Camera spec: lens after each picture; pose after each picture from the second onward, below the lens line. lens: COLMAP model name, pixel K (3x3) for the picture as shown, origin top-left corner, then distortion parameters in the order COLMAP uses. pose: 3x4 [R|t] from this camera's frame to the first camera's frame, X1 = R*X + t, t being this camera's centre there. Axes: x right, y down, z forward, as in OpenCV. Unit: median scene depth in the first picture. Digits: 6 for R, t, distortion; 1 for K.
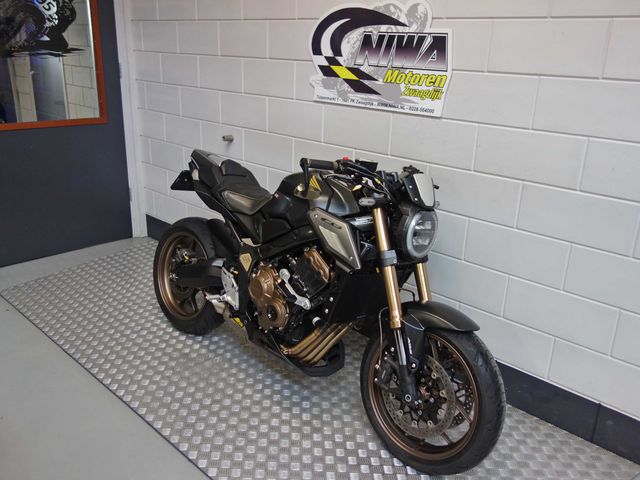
lens RADIAL K [[560.0, 0, 320.0], [0, 560.0, 240.0], [0, 0, 1]] dist [0.004718, -0.001299]
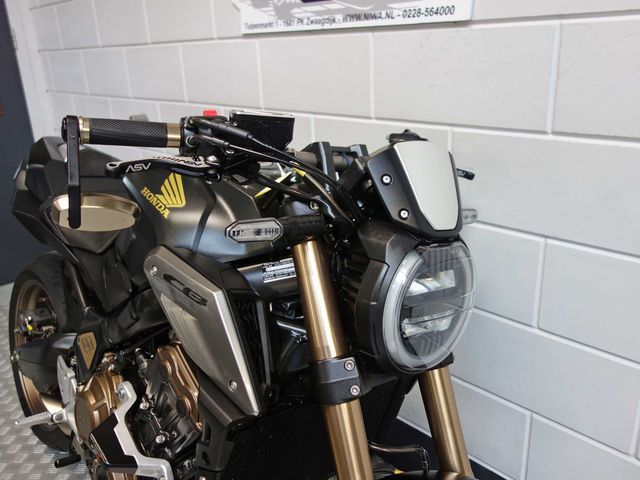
lens RADIAL K [[560.0, 0, 320.0], [0, 560.0, 240.0], [0, 0, 1]] dist [0.004718, -0.001299]
pose [[0.995475, -0.053154, -0.078770, 0.136053], [0.053669, 0.998549, 0.004434, -0.056819], [0.078420, -0.008641, 0.996883, 0.603722]]
